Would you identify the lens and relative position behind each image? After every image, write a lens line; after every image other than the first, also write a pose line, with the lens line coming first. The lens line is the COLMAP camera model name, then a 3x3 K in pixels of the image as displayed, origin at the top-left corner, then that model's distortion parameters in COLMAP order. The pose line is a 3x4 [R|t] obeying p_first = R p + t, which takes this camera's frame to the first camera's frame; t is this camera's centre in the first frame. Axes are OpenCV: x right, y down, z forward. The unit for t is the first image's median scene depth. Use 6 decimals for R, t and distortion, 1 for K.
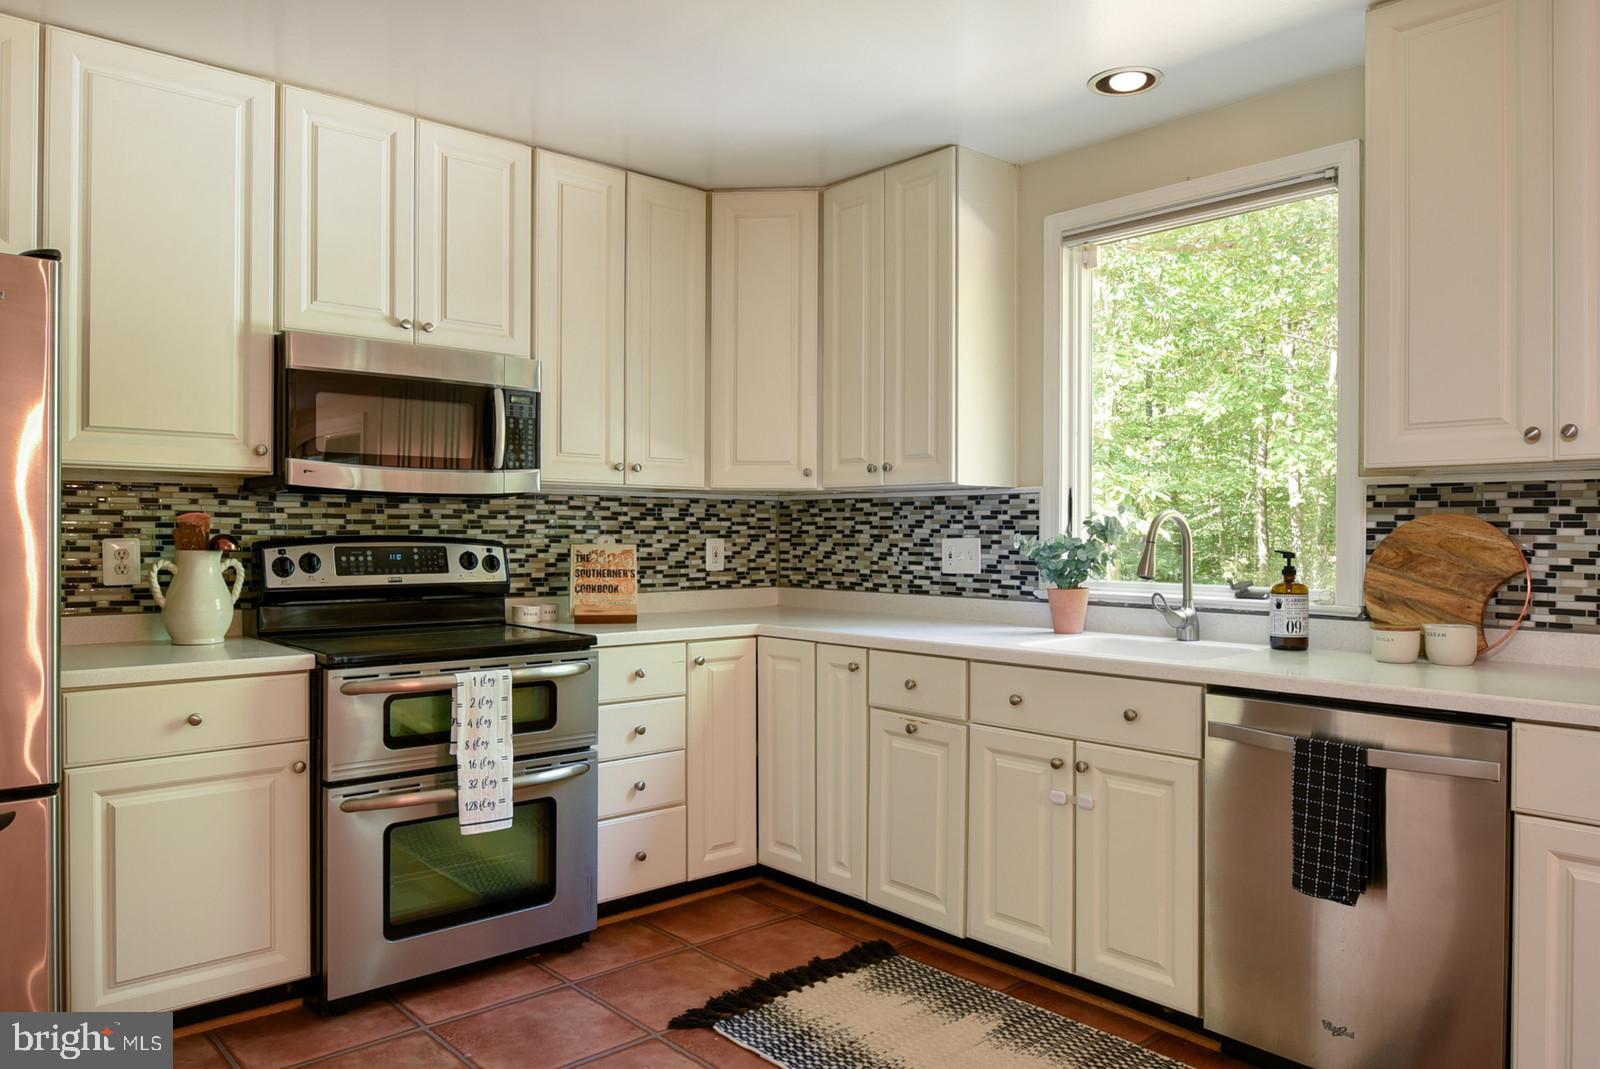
lens RADIAL K [[1103.5, 0, 796.1], [0, 1103.5, 548.0], [0, 0, 1]] dist [-0.004416, -0.002549]
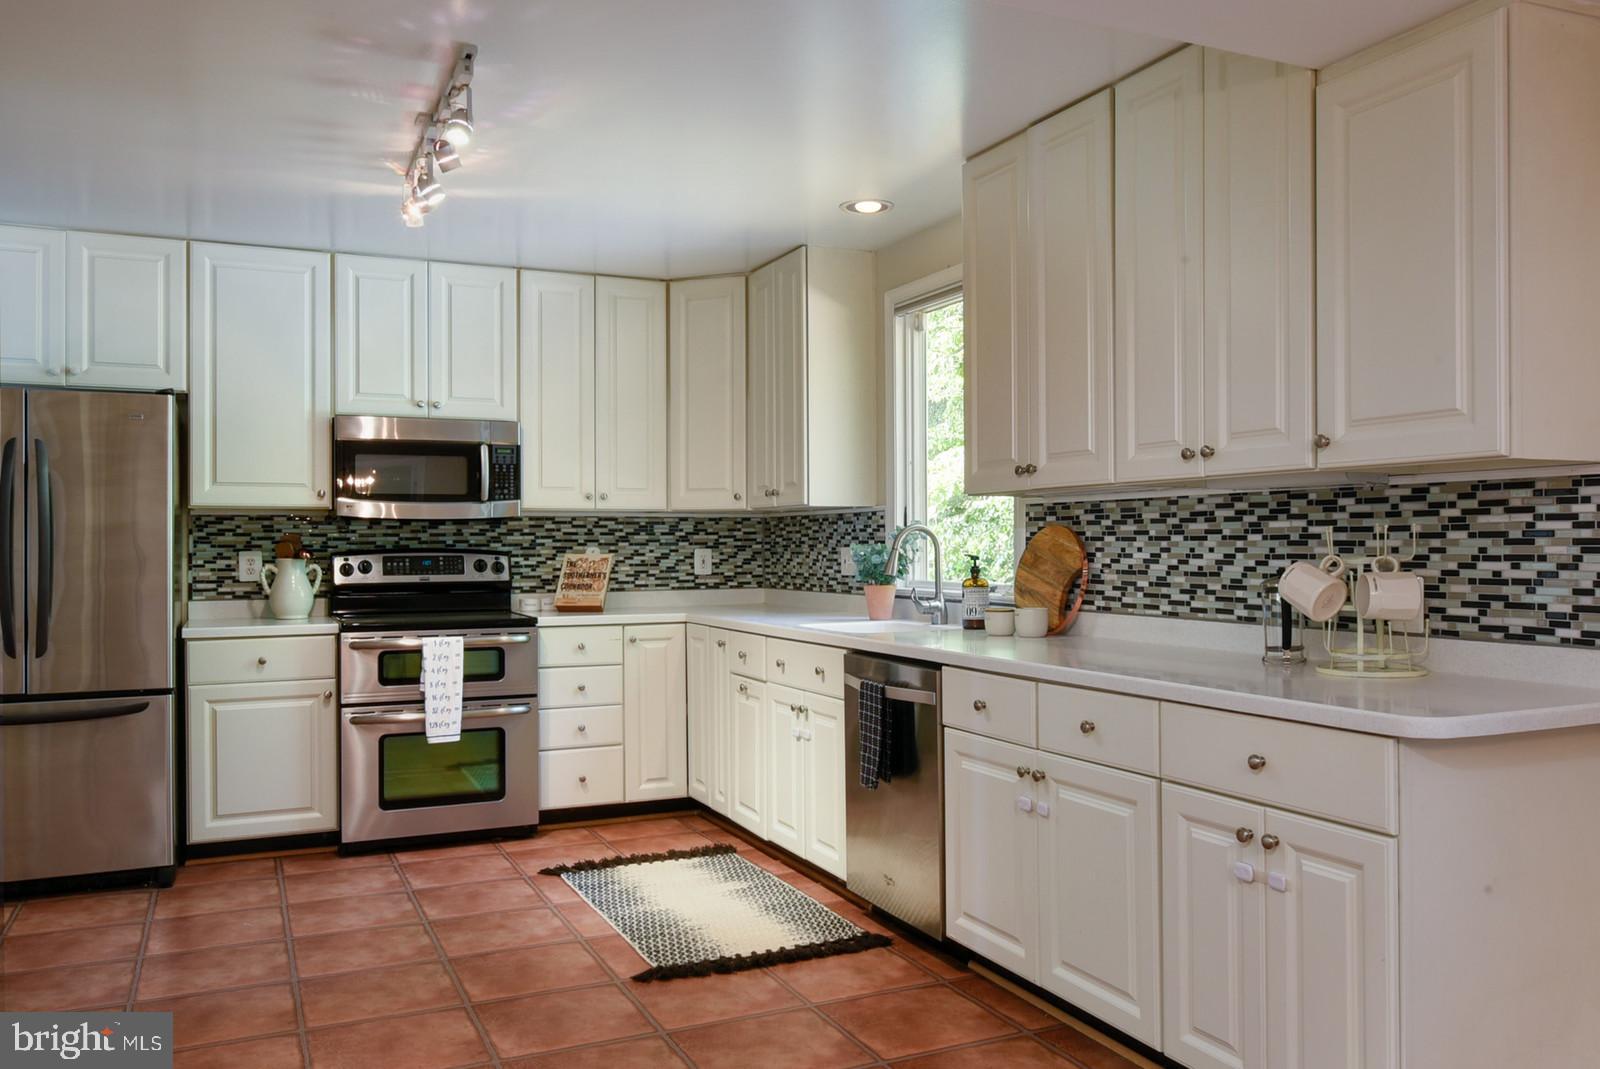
lens RADIAL K [[1274.1, 0, 802.4], [0, 1274.1, 551.6], [0, 0, 1]] dist [0.047609, -0.000462]
pose [[0.955064, -0.006673, -0.296323, 0.613199], [0.004304, 0.999953, -0.008644, 0.009898], [0.296367, 0.006980, 0.955049, -0.460078]]
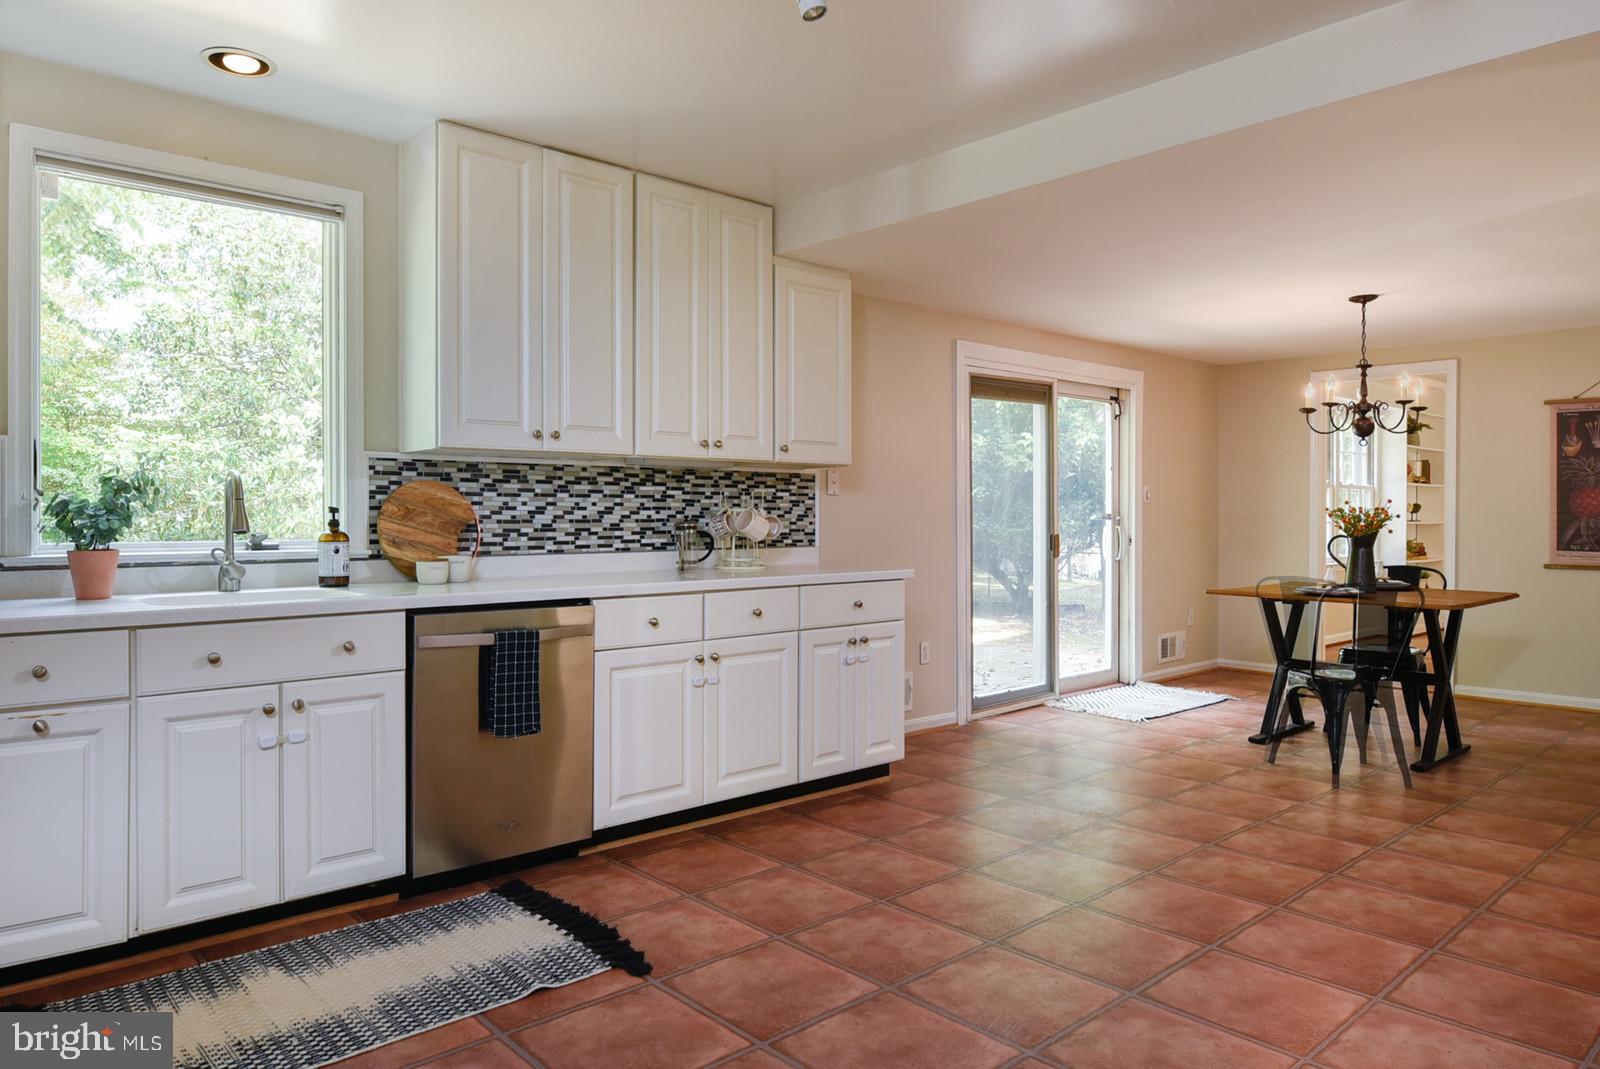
lens RADIAL K [[1060.1, 0, 800.0], [0, 1060.1, 534.5], [0, 0, 1]] dist [0.001928, 0.000534]
pose [[-0.008231, -0.037680, 0.999256, -0.656106], [0.000524, 0.999290, 0.037685, -0.010605], [-0.999966, 0.000834, -0.008206, 0.421939]]
